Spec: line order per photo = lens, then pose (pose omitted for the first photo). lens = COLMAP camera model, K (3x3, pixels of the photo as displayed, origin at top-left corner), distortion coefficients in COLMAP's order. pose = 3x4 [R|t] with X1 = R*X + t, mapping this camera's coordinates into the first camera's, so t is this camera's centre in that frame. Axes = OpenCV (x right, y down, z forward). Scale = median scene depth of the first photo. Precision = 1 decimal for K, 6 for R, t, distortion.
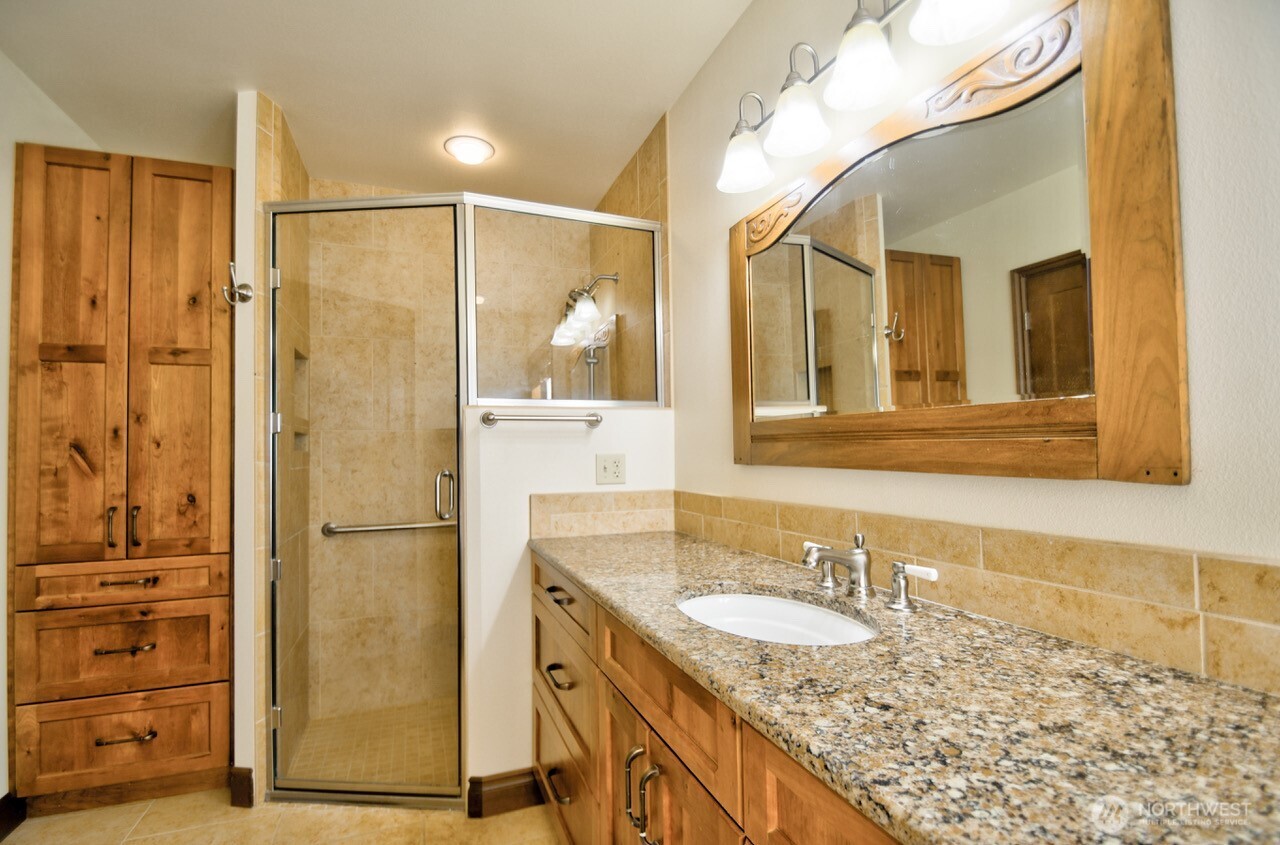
lens RADIAL K [[590.1, 0, 640.0], [0, 590.1, 422.5], [0, 0, 1]] dist [0.000483, -0.000132]
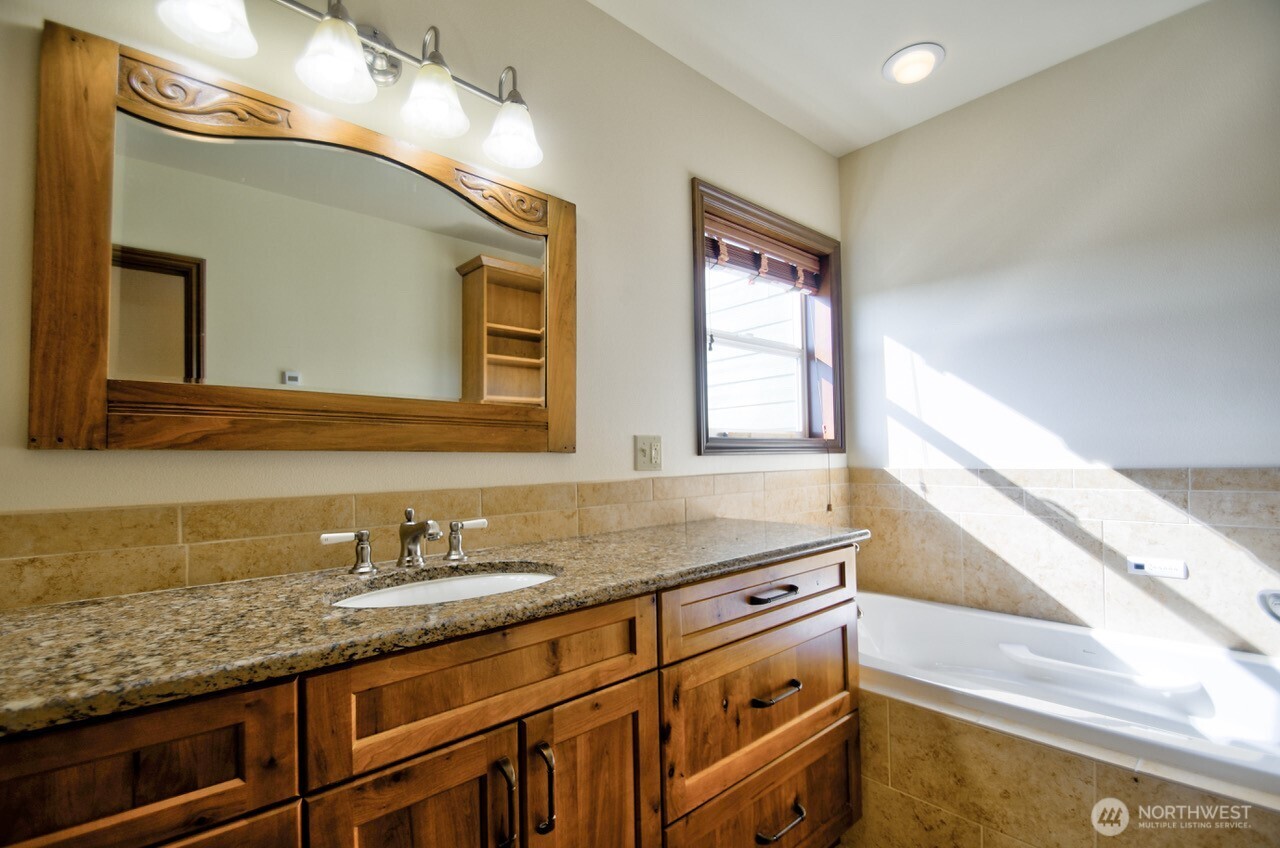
lens RADIAL K [[590.1, 0, 640.0], [0, 590.1, 424.0], [0, 0, 1]] dist [0.000483, -0.000132]
pose [[-0.365667, 0.069793, 0.928125, -0.906564], [-0.028713, 0.995864, -0.086199, 0.131309], [-0.930303, -0.058169, -0.362150, 1.146178]]
